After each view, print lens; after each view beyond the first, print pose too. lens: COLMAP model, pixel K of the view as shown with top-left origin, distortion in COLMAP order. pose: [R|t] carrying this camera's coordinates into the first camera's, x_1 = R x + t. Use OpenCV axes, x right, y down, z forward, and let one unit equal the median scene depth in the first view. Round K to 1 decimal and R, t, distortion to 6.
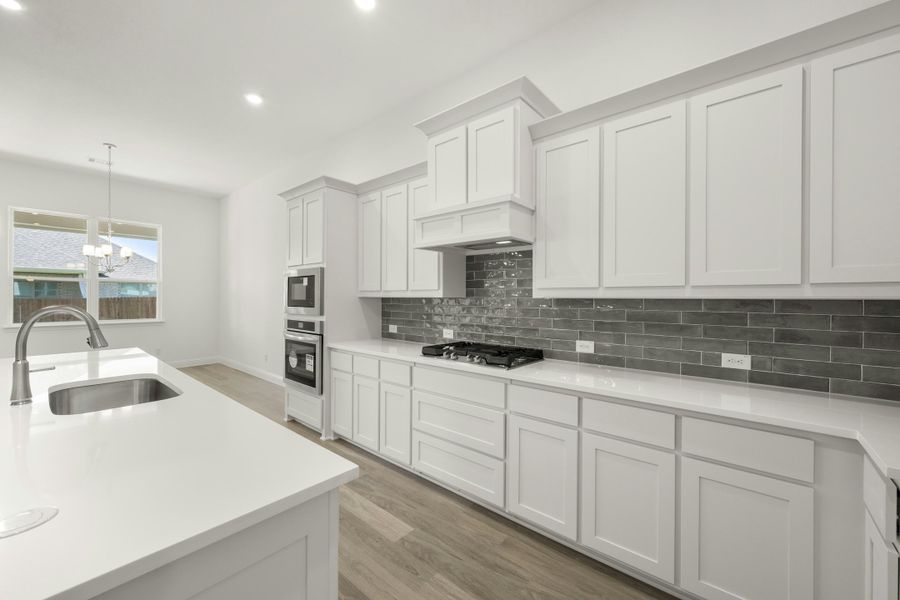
lens RADIAL K [[359.1, 0, 451.8], [0, 359.1, 298.3], [0, 0, 1]] dist [0.000729, 0.000564]
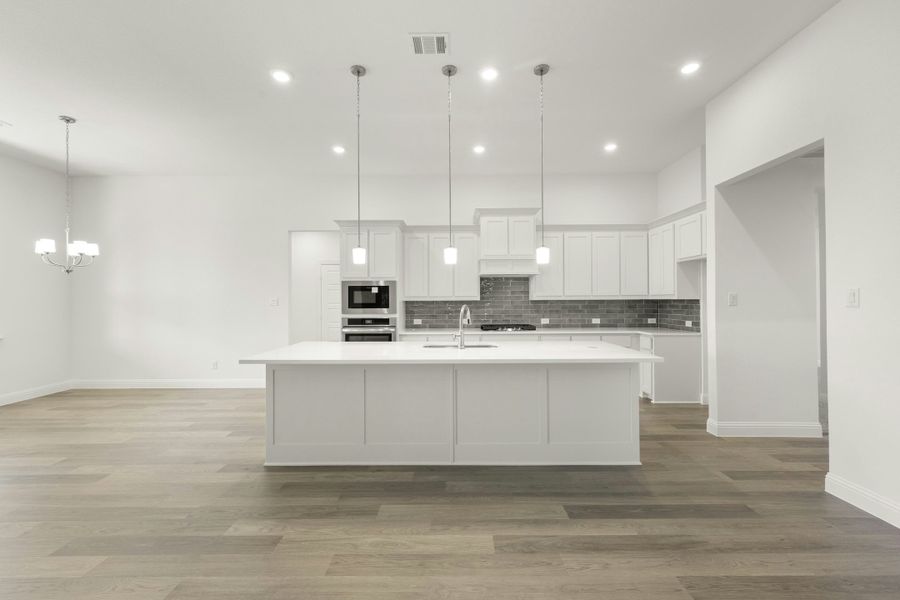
lens RADIAL K [[359.1, 0, 450.2], [0, 359.1, 299.6], [0, 0, 1]] dist [0.000729, 0.000564]
pose [[0.760421, -0.006992, 0.649392, -1.677932], [0.009918, 0.999950, -0.000849, -0.007665], [-0.649354, 0.007086, 0.760453, -0.382328]]
